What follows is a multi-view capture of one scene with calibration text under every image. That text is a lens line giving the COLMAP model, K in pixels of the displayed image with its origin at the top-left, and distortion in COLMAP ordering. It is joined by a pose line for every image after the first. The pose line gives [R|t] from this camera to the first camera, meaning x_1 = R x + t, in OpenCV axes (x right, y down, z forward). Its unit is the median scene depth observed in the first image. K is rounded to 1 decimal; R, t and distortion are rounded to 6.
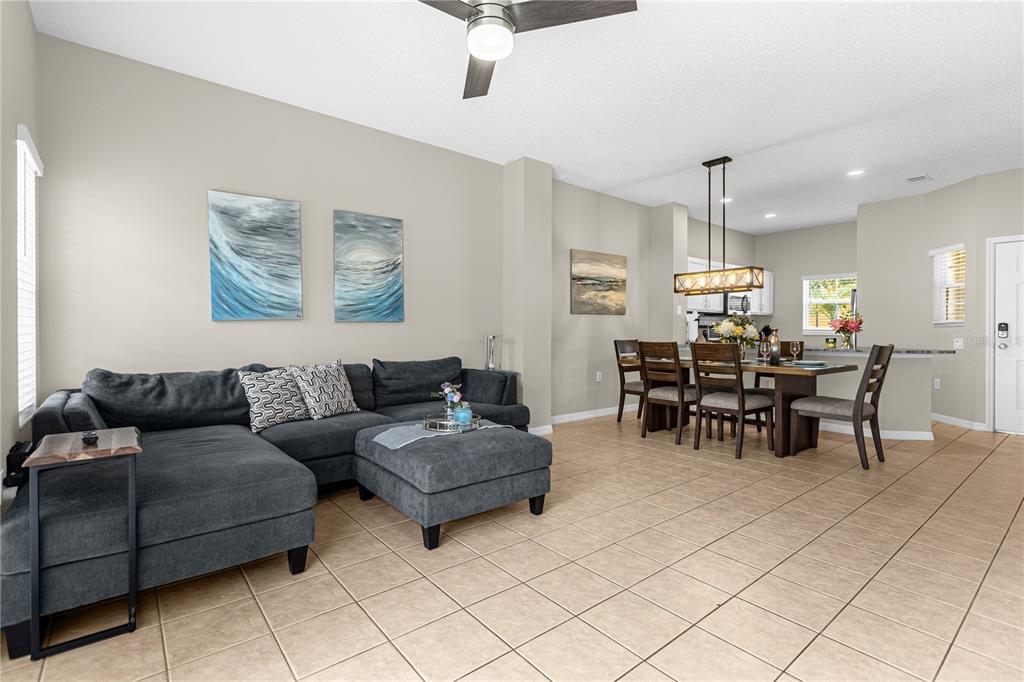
lens RADIAL K [[476.4, 0, 502.8], [0, 476.4, 338.1], [0, 0, 1]] dist [0.000212, 0.000329]
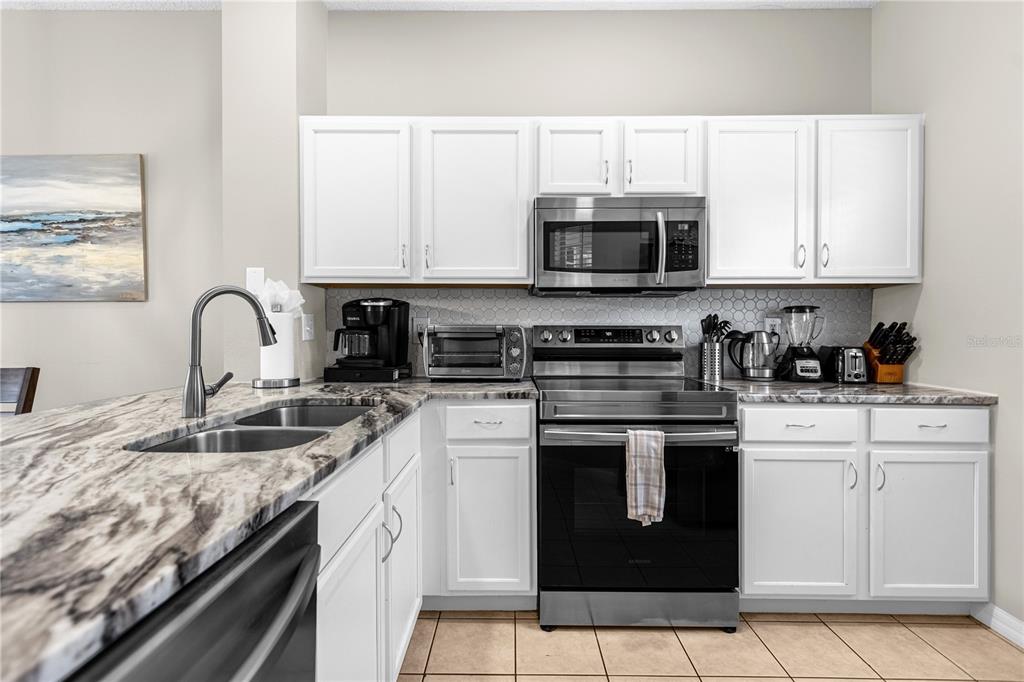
lens RADIAL K [[481.0, 0, 510.0], [0, 481.0, 329.2], [0, 0, 1]] dist [0.002920, 0.000259]
pose [[0.778404, -0.002552, -0.627758, 0.819983], [-0.010081, 0.999812, -0.016565, -0.024675], [0.627683, 0.019223, 0.778232, 0.972956]]
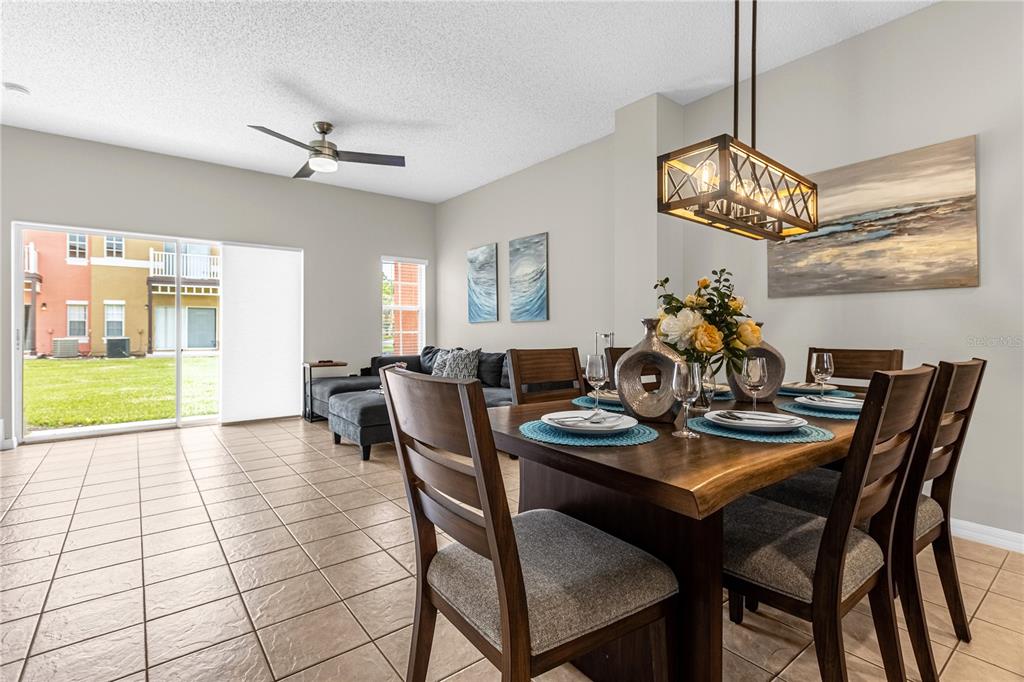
lens RADIAL K [[481.0, 0, 510.0], [0, 481.0, 329.2], [0, 0, 1]] dist [0.002920, 0.000259]
pose [[-0.003402, -0.003377, -0.999989, 0.710592], [-0.019077, 0.999813, -0.003312, -0.007346], [0.999812, 0.019065, -0.003466, 0.695547]]
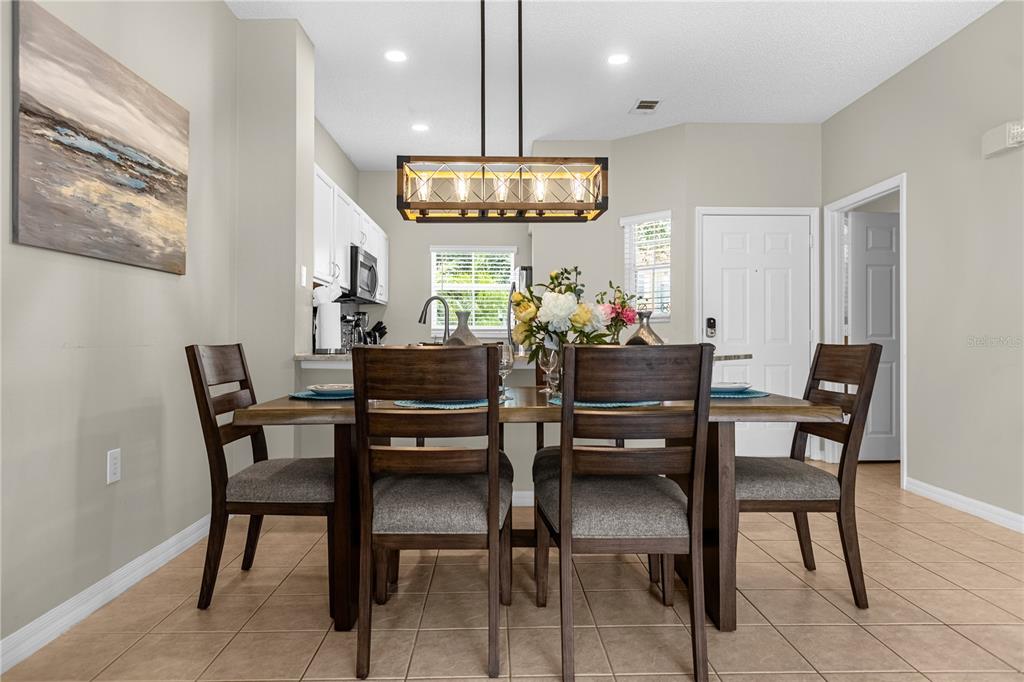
lens RADIAL K [[623.0, 0, 512.0], [0, 623.0, 341.0], [0, 0, 1]] dist [-0.004959, -0.000348]
pose [[0.596786, -0.004125, 0.802390, 0.035409], [0.013616, 0.999895, -0.004987, 0.006071], [-0.802285, 0.013902, 0.596779, 0.587448]]
